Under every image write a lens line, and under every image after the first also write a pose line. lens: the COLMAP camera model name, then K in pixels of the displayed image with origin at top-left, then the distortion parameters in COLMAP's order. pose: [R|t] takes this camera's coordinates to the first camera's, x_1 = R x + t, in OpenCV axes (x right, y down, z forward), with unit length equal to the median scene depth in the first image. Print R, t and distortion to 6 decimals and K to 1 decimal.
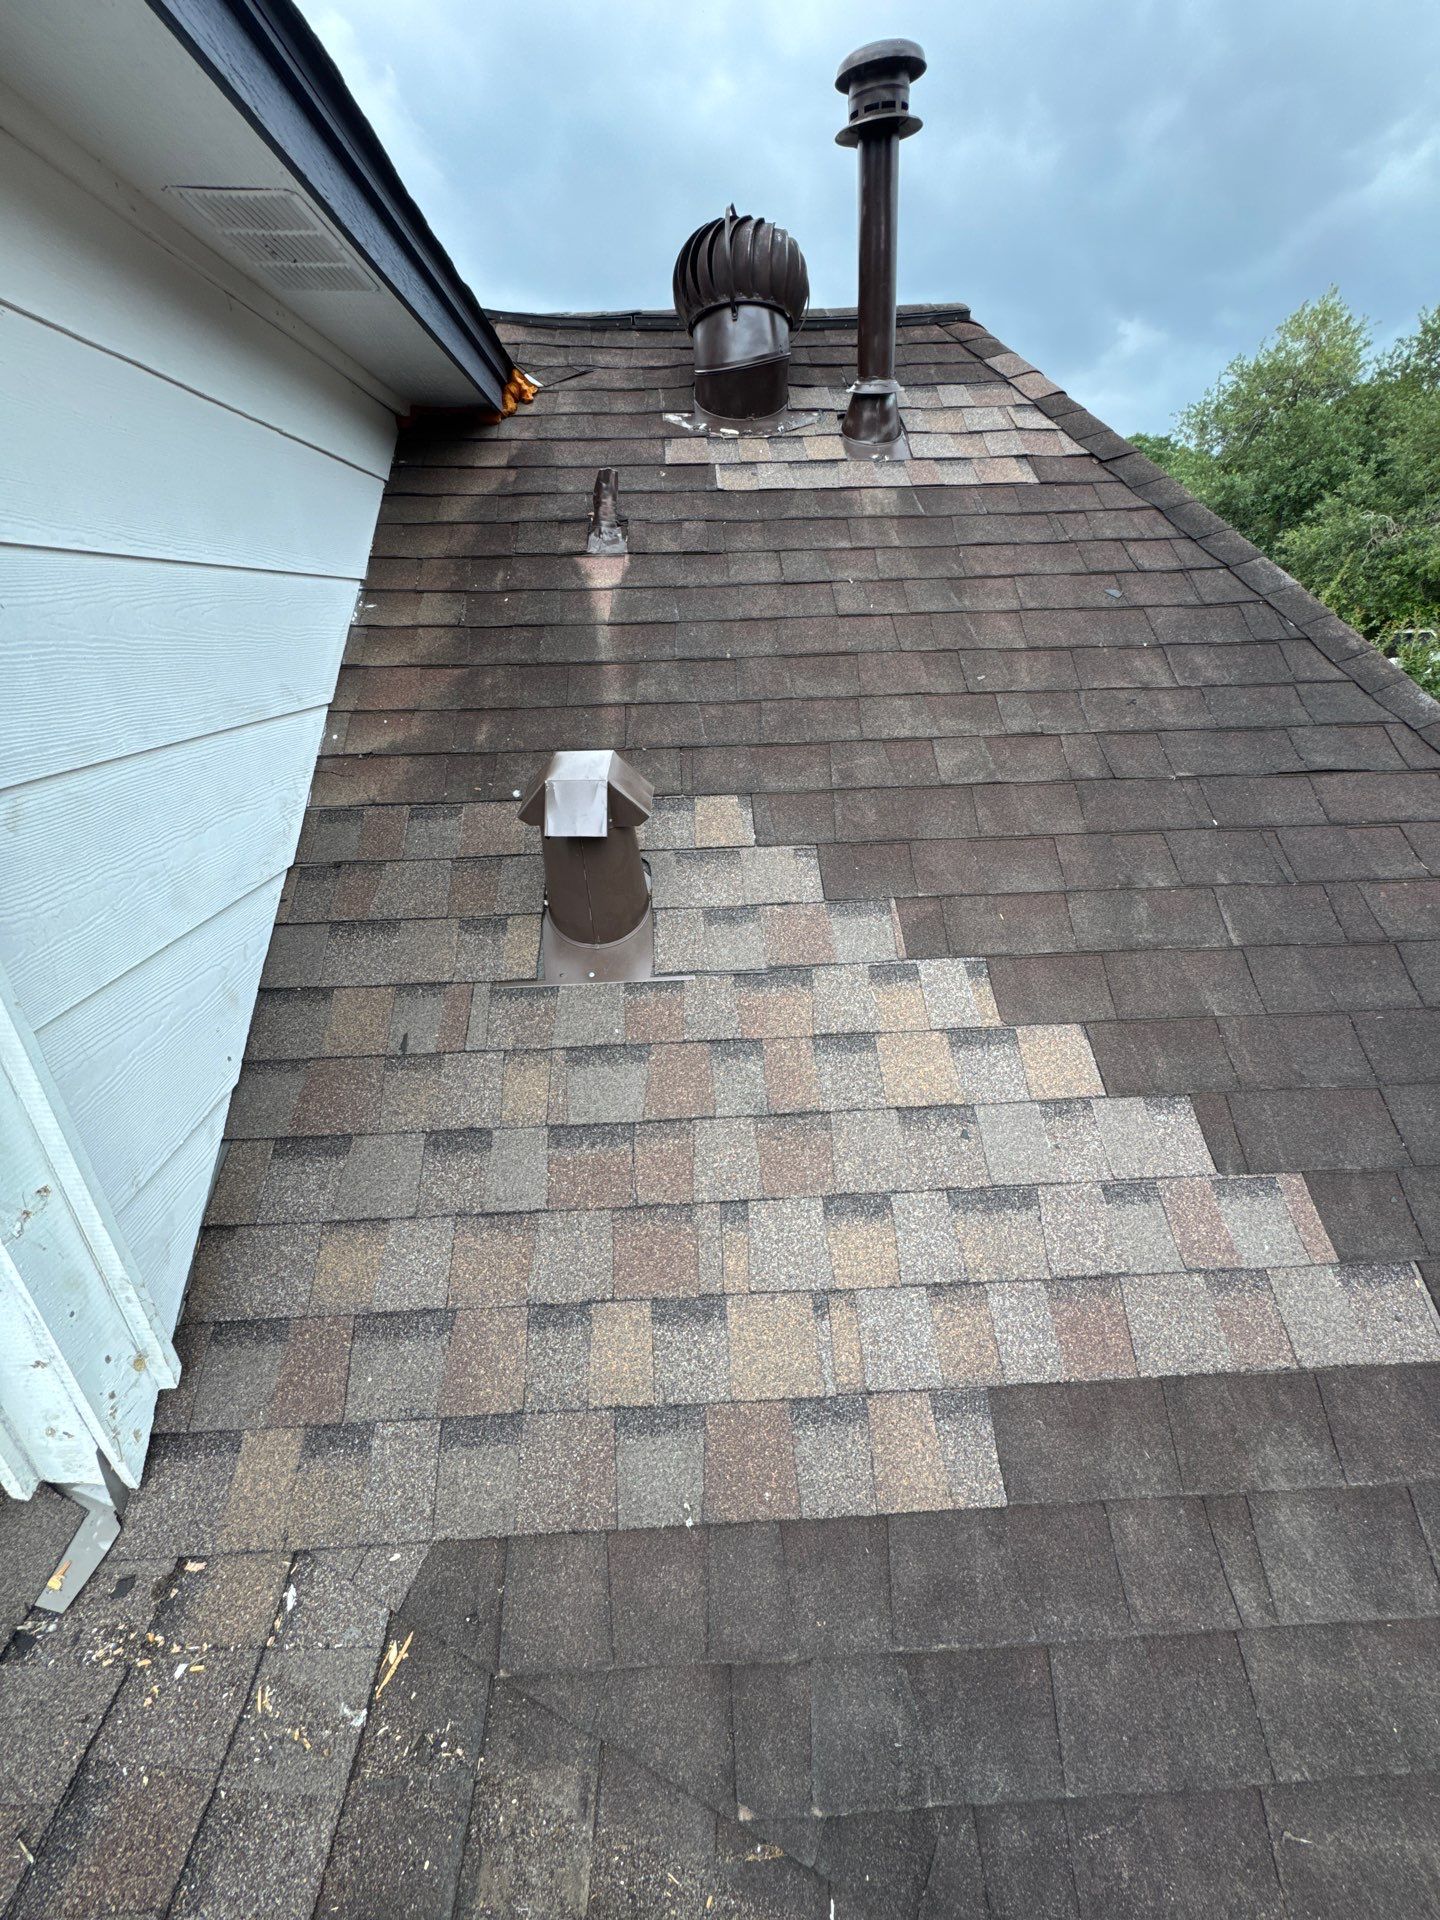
lens RADIAL K [[774.6, 0, 724.6], [0, 774.6, 964.9], [0, 0, 1]] dist [-0.004595, 0.000999]
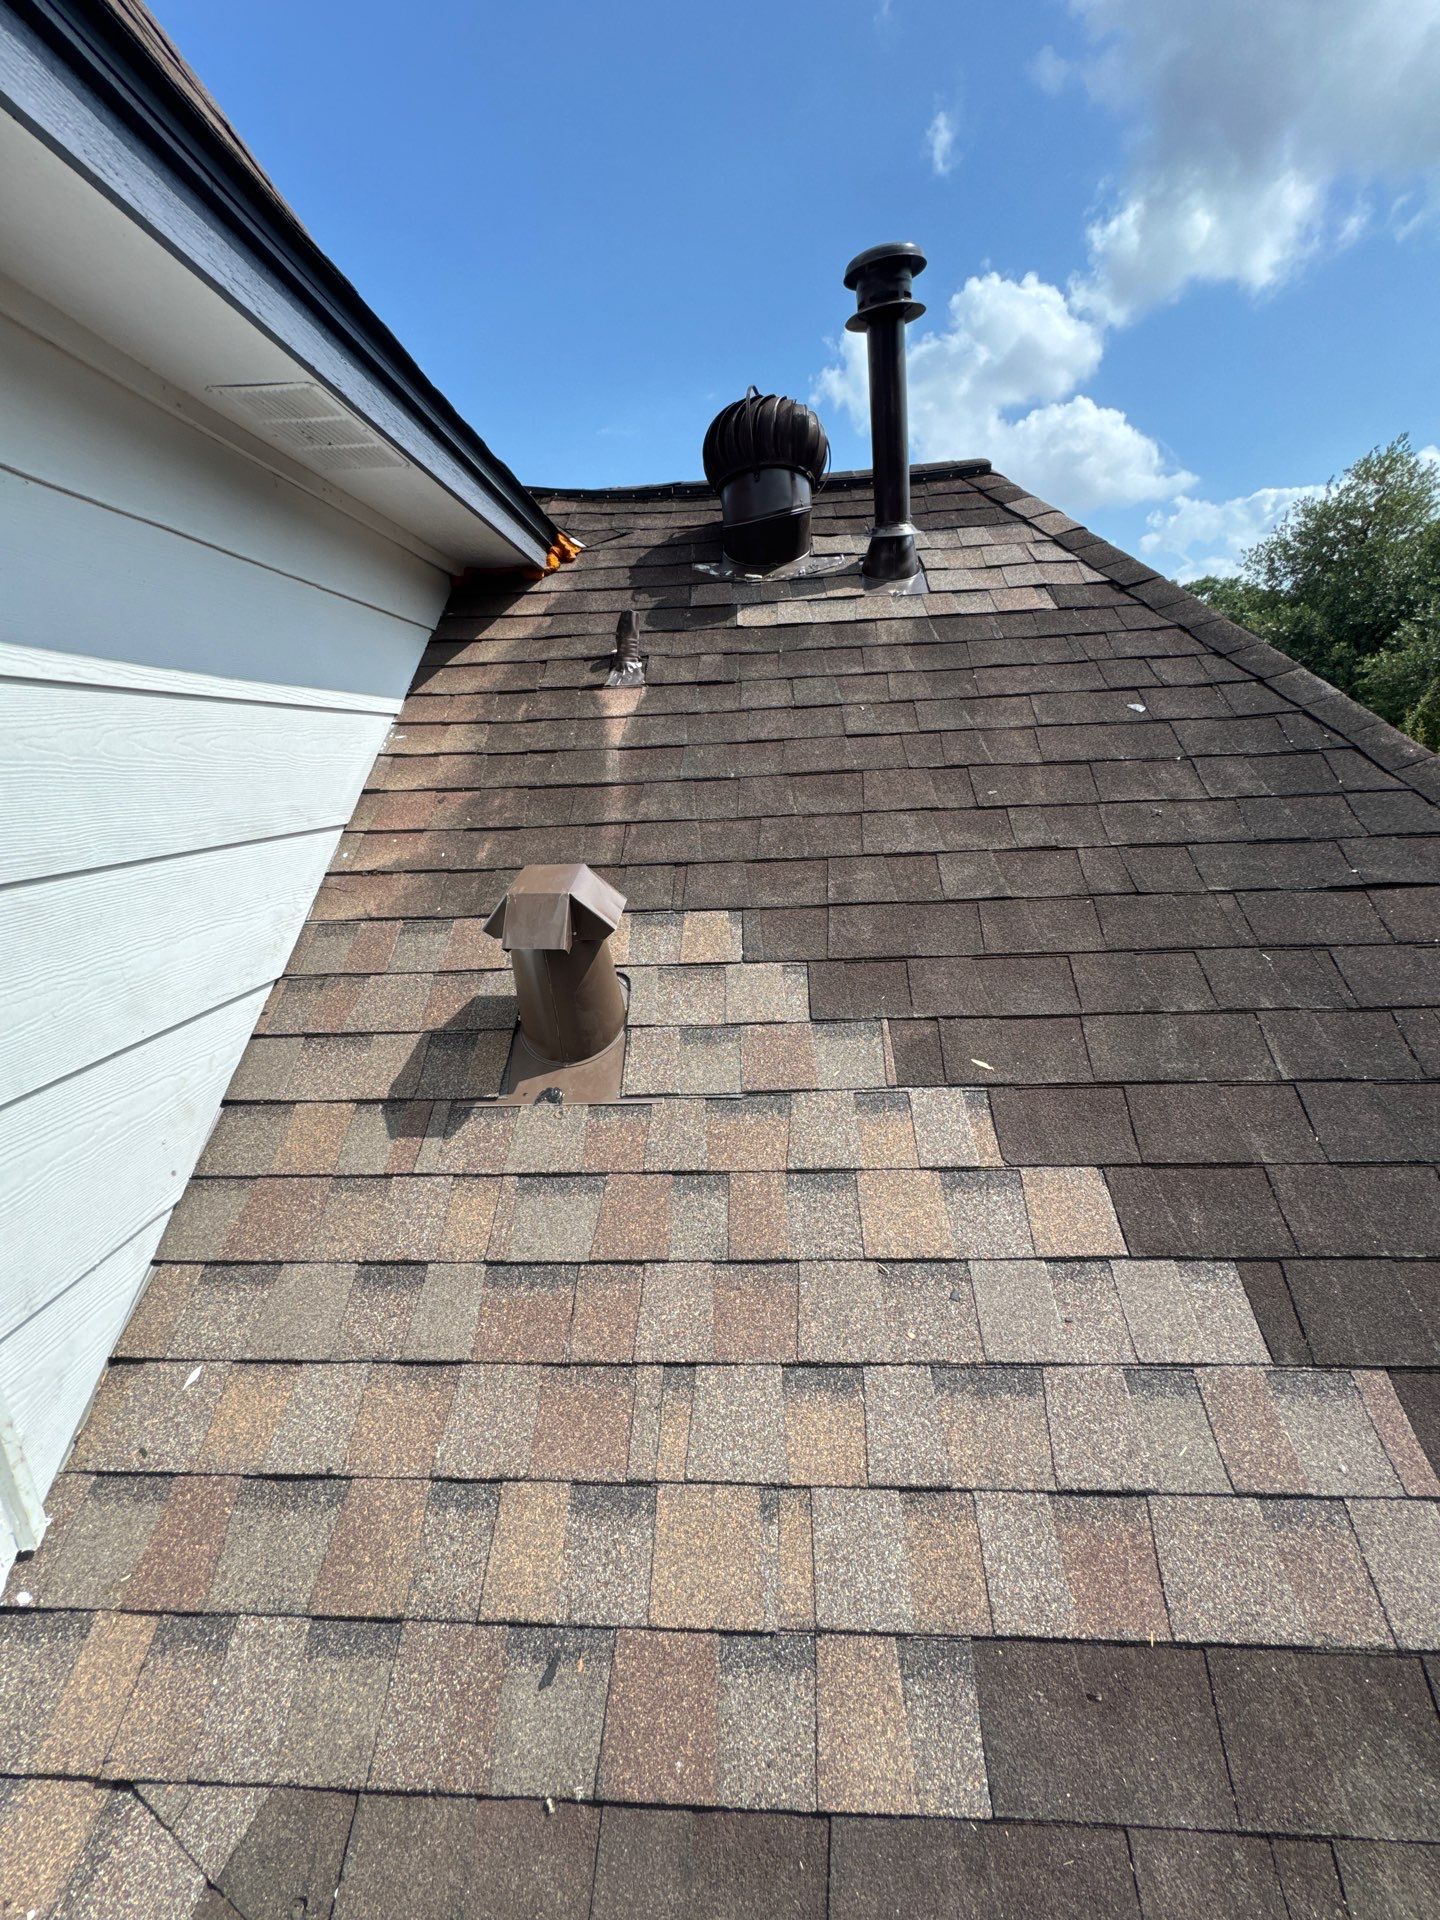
lens RADIAL K [[774.6, 0, 719.4], [0, 774.6, 961.5], [0, 0, 1]] dist [-0.004595, 0.000999]
pose [[0.994541, 0.007712, -0.104059, 0.102349], [-0.024160, 0.987184, -0.157745, -0.003011], [0.101509, 0.159398, 0.981982, 0.056300]]
